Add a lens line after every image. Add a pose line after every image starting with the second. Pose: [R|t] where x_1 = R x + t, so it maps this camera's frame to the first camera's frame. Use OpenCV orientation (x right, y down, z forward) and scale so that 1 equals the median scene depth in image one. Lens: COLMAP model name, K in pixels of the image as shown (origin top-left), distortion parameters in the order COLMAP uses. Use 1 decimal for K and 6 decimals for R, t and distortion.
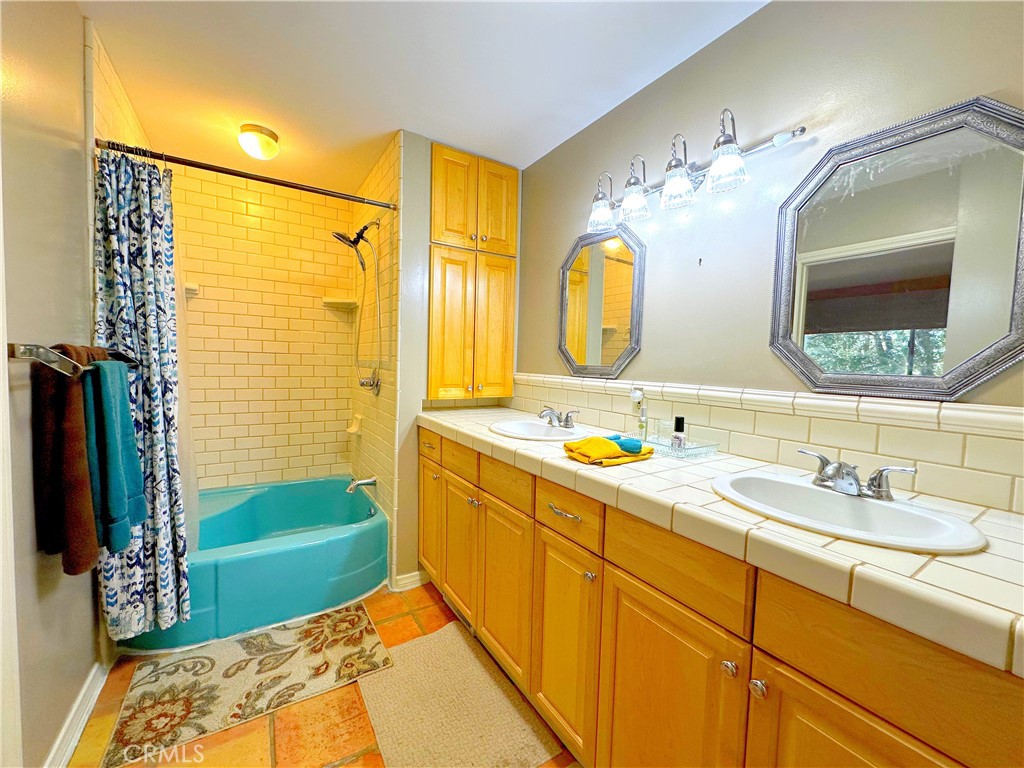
lens RADIAL K [[410.1, 0, 512.6], [0, 410.1, 383.8], [0, 0, 1]] dist [-0.001354, 0.000330]
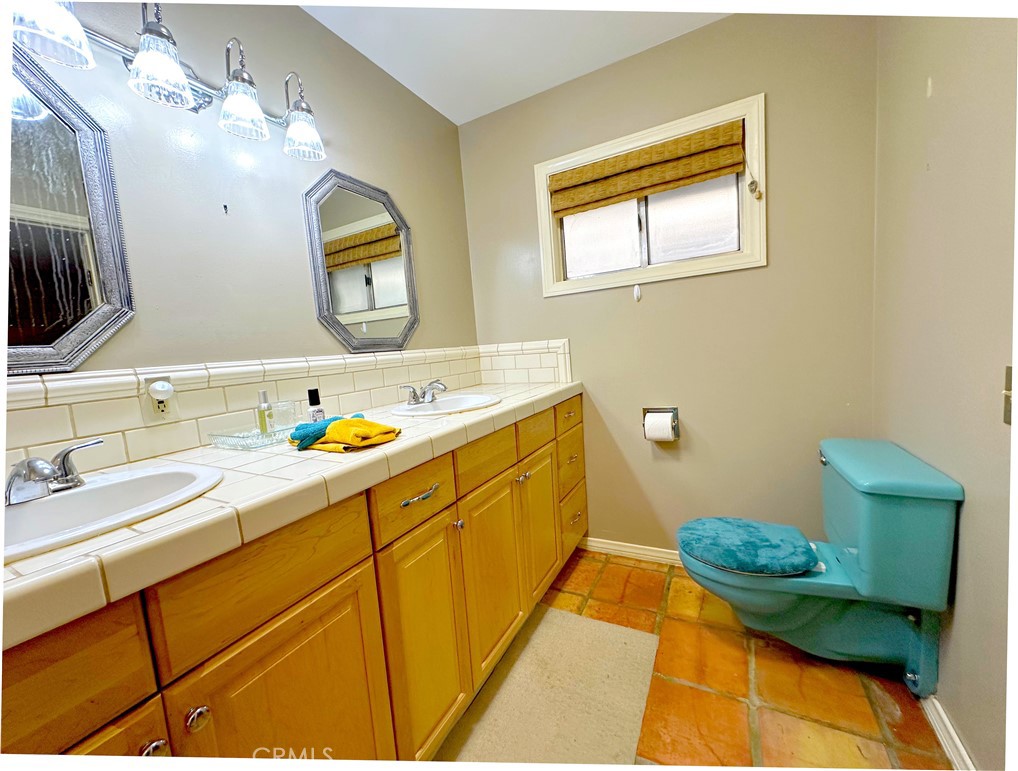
lens RADIAL K [[400.6, 0, 509.9], [0, 400.6, 386.9], [0, 0, 1]] dist [-0.007816, 0.000287]
pose [[-0.484389, -0.080711, 0.871122, -0.451781], [0.108501, 0.982505, 0.151364, -0.008676], [-0.868098, 0.167837, -0.467158, 0.804960]]
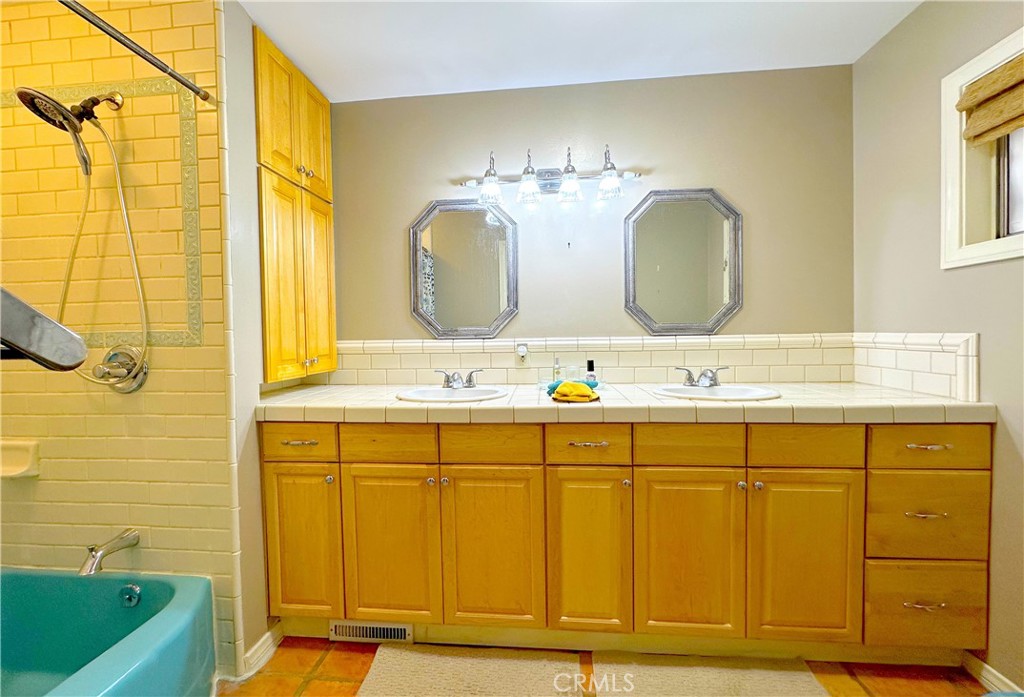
lens RADIAL K [[425.3, 0, 507.1], [0, 425.3, 345.2], [0, 0, 1]] dist [0.000599, -0.000298]
pose [[0.617116, -0.061509, 0.784465, -0.661236], [0.077330, 0.996855, 0.017329, -0.010403], [-0.783063, 0.049968, 0.619931, 0.271126]]
